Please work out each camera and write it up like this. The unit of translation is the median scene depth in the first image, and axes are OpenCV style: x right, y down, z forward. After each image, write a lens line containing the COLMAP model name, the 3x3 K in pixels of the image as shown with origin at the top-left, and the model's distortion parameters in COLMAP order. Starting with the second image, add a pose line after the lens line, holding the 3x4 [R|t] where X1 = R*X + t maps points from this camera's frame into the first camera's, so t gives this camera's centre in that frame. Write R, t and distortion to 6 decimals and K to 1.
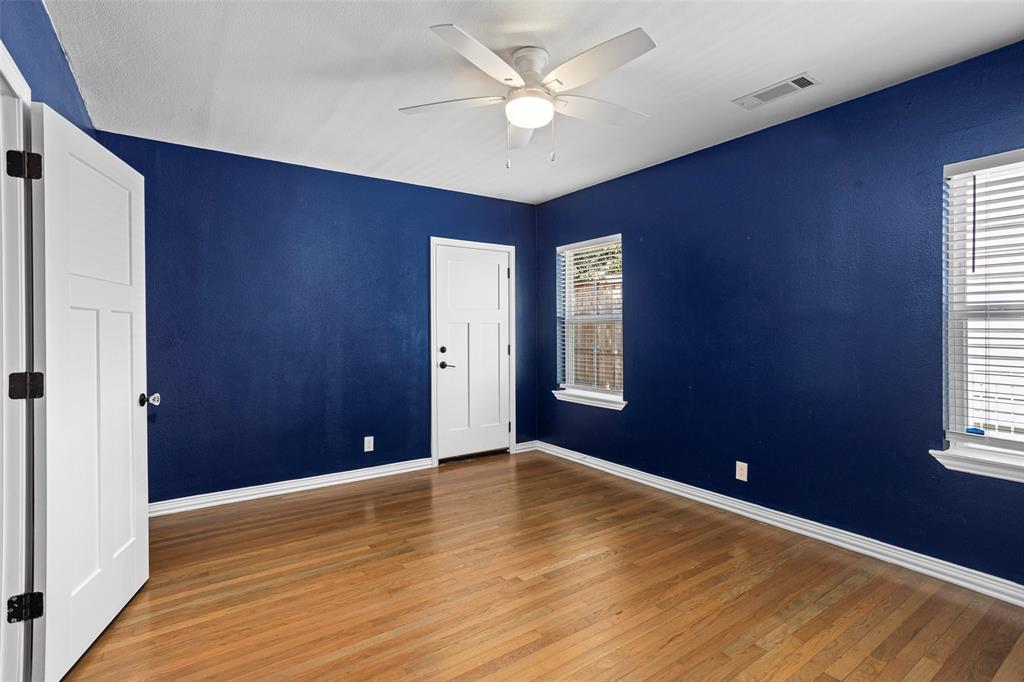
lens RADIAL K [[484.6, 0, 509.9], [0, 484.6, 333.4], [0, 0, 1]] dist [-0.053736, 0.035101]
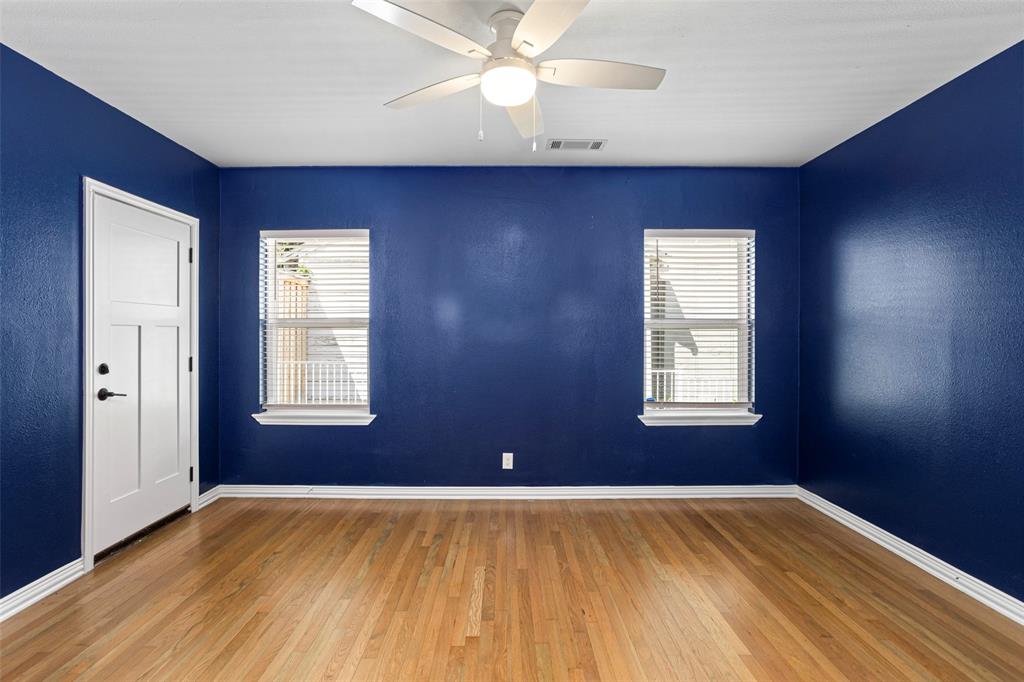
lens RADIAL K [[484.6, 0, 509.9], [0, 484.6, 333.4], [0, 0, 1]] dist [-0.053736, 0.035101]
pose [[0.577675, 0.004217, 0.816256, -0.339474], [0.006006, 0.999938, -0.009416, -0.002042], [-0.816245, 0.010342, 0.577613, 0.253555]]
